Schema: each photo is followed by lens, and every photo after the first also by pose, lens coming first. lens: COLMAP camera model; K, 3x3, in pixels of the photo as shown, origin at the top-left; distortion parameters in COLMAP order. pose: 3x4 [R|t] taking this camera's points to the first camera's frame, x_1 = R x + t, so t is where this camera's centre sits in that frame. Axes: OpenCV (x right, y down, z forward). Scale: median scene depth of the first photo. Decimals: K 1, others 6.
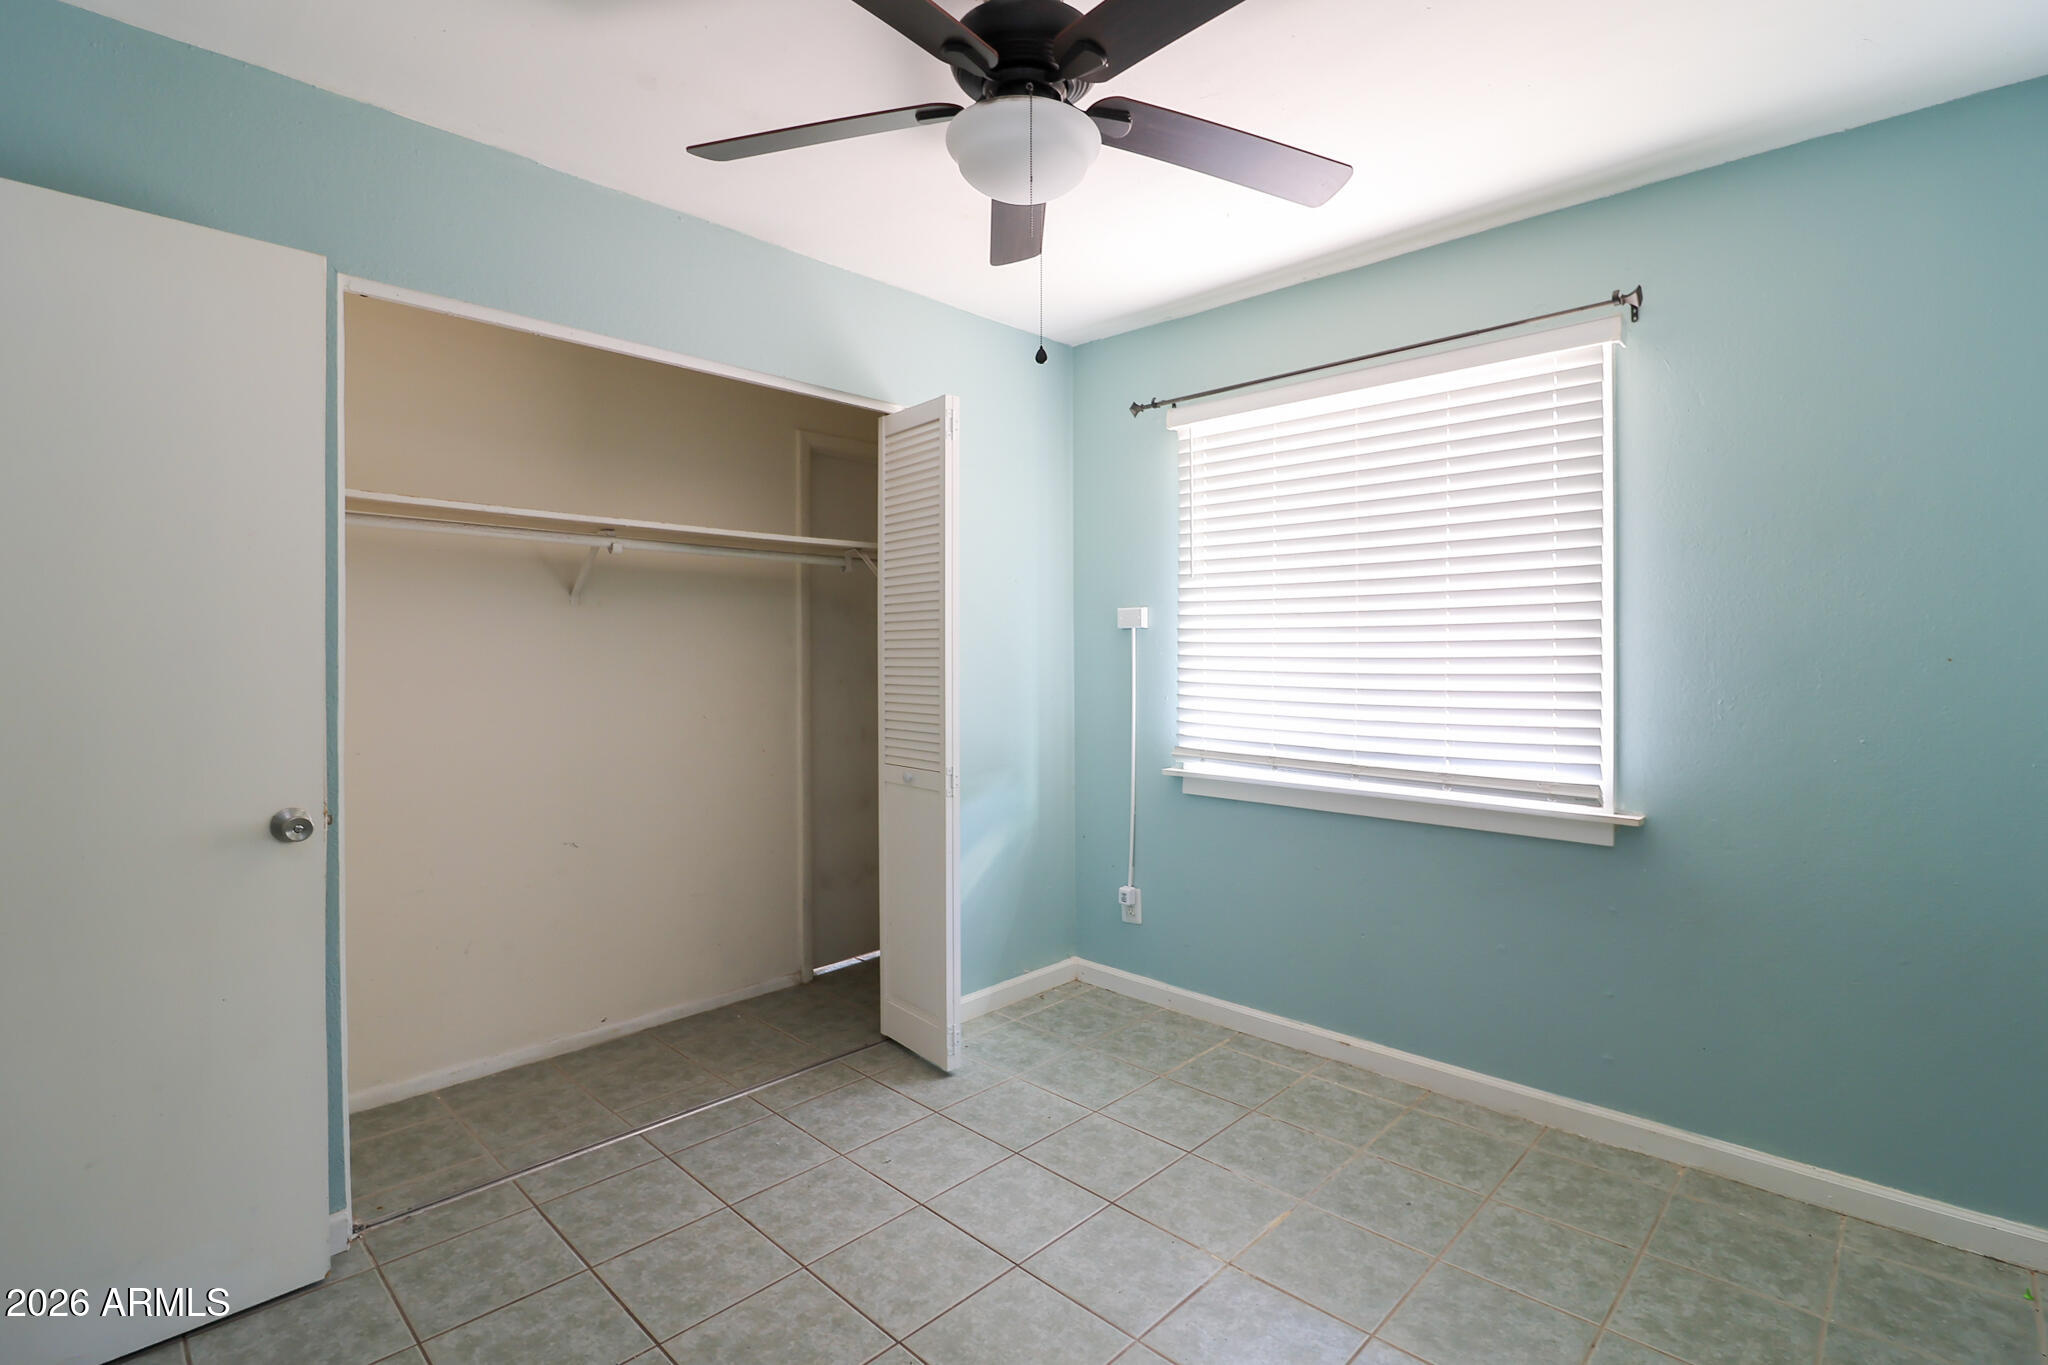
lens RADIAL K [[966.2, 0, 1023.8], [0, 966.2, 667.2], [0, 0, 1]] dist [-0.004274, -0.011110]
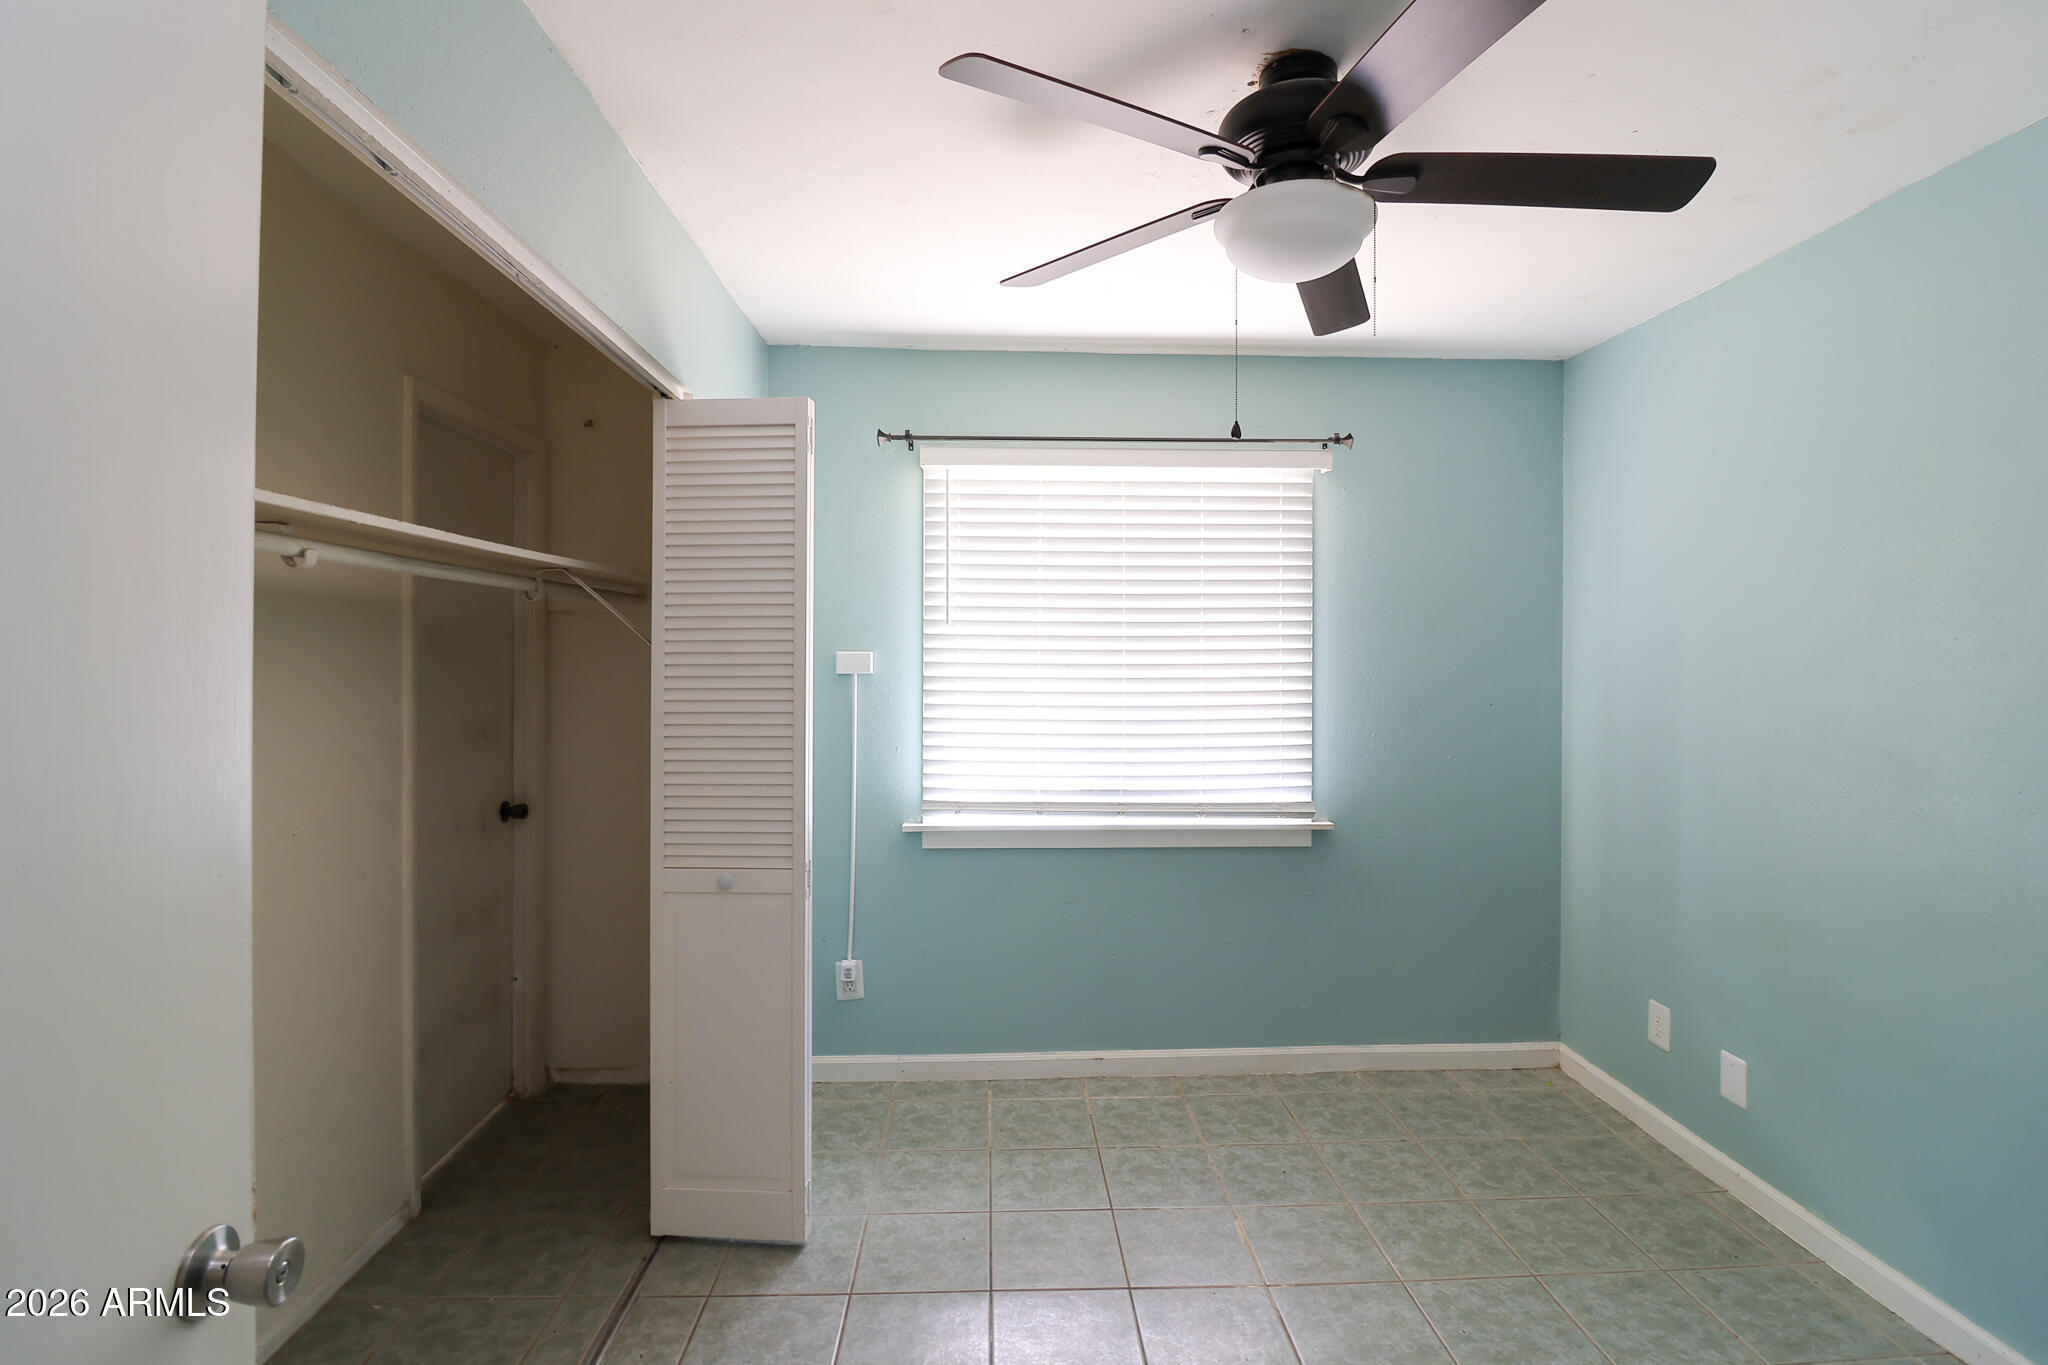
lens RADIAL K [[966.2, 0, 1040.9], [0, 966.2, 660.3], [0, 0, 1]] dist [-0.004274, -0.011110]
pose [[0.684603, -0.001312, 0.728915, -0.560054], [0.009061, 0.999936, -0.006710, -0.059371], [-0.728860, 0.011198, 0.684571, 0.326687]]
